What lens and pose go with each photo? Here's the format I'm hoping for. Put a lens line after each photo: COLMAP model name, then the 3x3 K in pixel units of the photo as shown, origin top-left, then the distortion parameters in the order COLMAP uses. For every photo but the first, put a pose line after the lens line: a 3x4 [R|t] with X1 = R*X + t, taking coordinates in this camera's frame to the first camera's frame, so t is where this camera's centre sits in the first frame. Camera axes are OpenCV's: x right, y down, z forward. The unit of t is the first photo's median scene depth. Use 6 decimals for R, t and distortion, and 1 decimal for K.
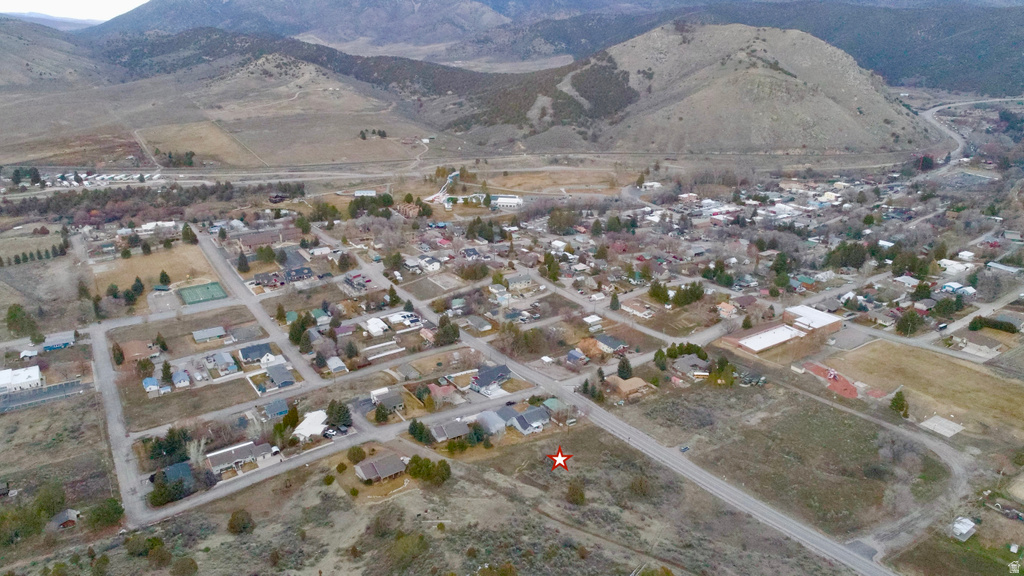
lens RADIAL K [[685.7, 0, 513.6], [0, 685.7, 286.0], [0, 0, 1]] dist [-0.000098, 0.000300]
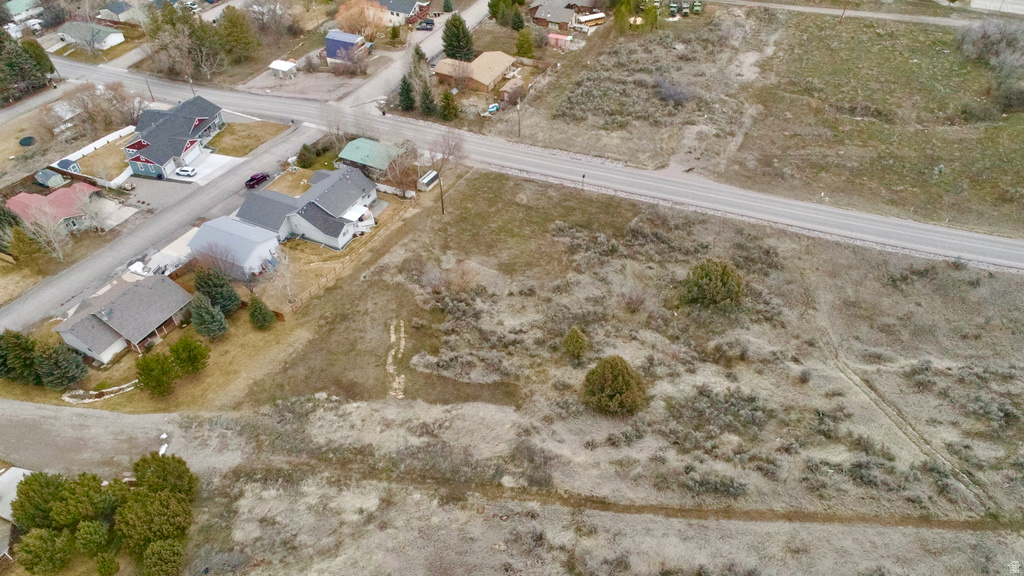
lens RADIAL K [[685.7, 0, 511.3], [0, 685.7, 288.3], [0, 0, 1]] dist [-0.000098, 0.000300]
pose [[0.864268, -0.354650, 0.356743, -0.027722], [0.189819, 0.886685, 0.421615, 0.057493], [-0.465844, -0.296672, 0.833652, 0.386532]]
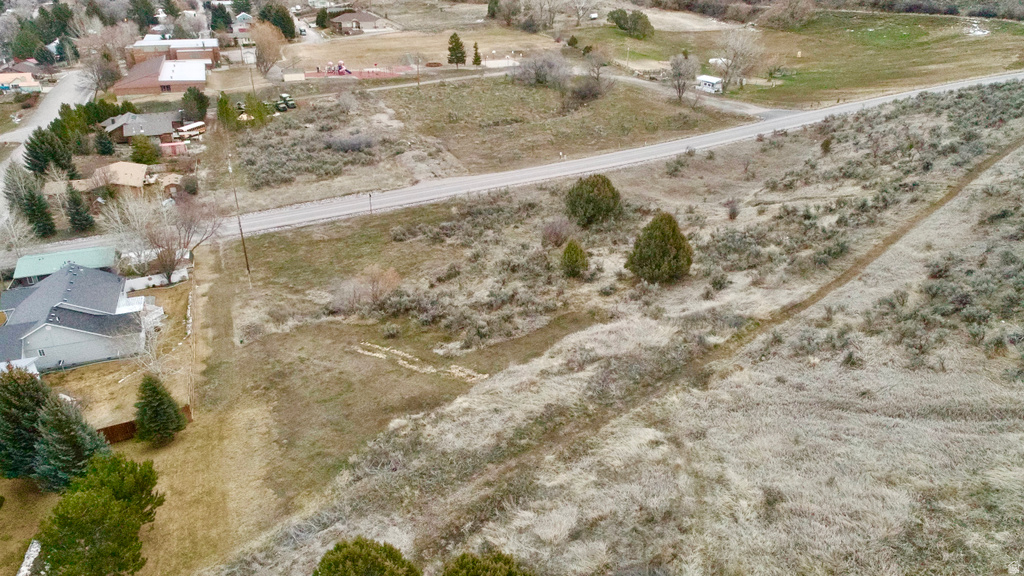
lens RADIAL K [[685.7, 0, 511.5], [0, 685.7, 291.2], [0, 0, 1]] dist [-0.000098, 0.000300]
pose [[0.206606, -0.440364, 0.873724, -0.096329], [0.340930, 0.869427, 0.357580, 0.096303], [-0.917105, 0.224001, 0.329762, 0.490356]]
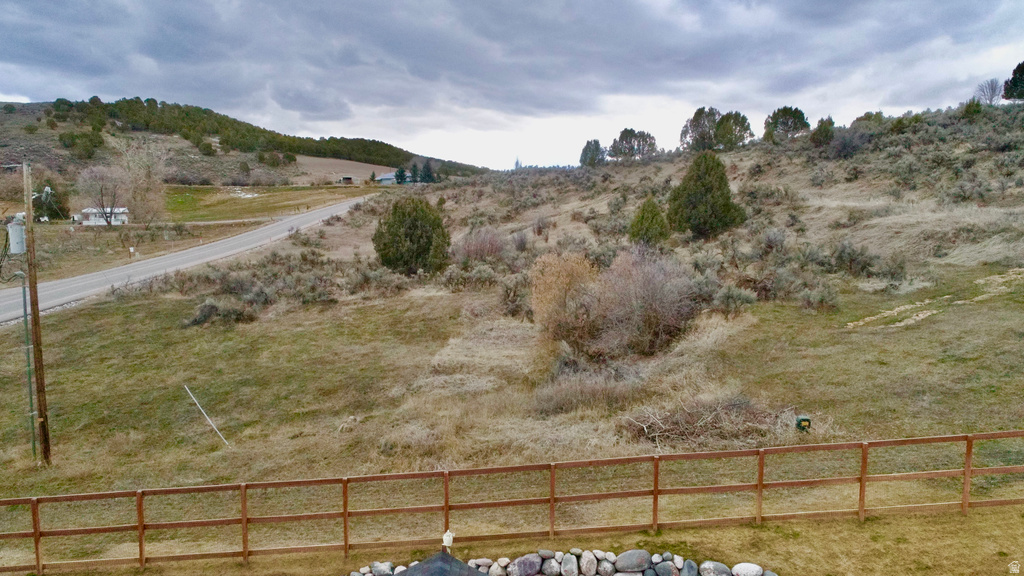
lens RADIAL K [[685.7, 0, 511.5], [0, 685.7, 285.5], [0, 0, 1]] dist [-0.000098, 0.000300]
pose [[-0.821695, -0.084965, 0.563558, 0.003623], [0.176567, 0.902223, 0.393468, 0.112737], [-0.541887, 0.422817, -0.726351, 0.621904]]
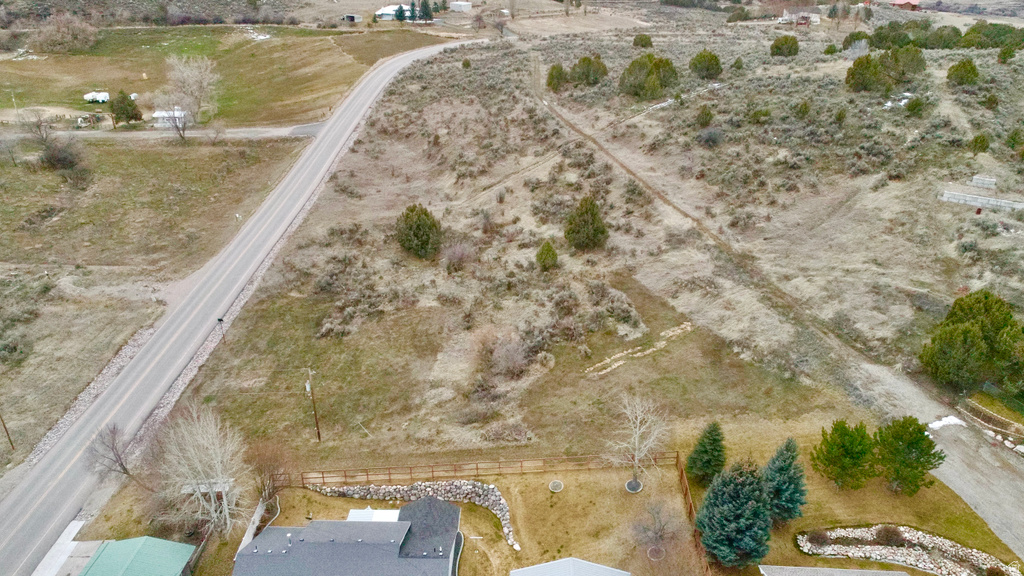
lens RADIAL K [[685.7, 0, 511.5], [0, 685.7, 283.7], [0, 0, 1]] dist [-0.000098, 0.000300]
pose [[-0.815590, -0.264203, 0.514791, -0.048691], [0.186936, 0.721655, 0.666535, 0.022383], [-0.547602, 0.639852, -0.539186, 0.645852]]
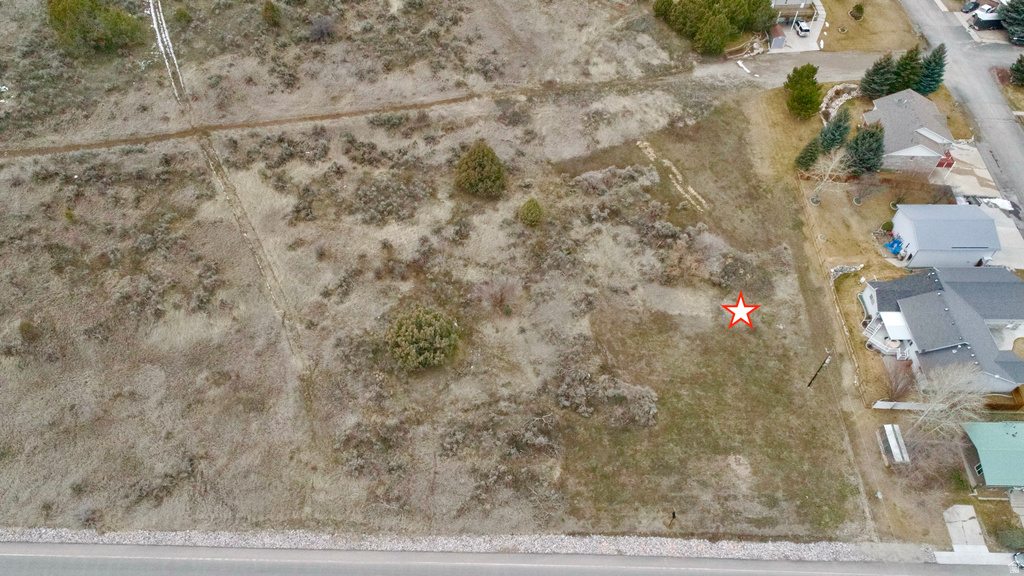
lens RADIAL K [[685.7, 0, 507.1], [0, 685.7, 290.1], [0, 0, 1]] dist [-0.000098, 0.000300]
pose [[-0.574081, 0.633238, -0.519077, 0.166604], [-0.291044, 0.434736, 0.852231, -0.002436], [0.765326, 0.640324, -0.065274, 0.549249]]
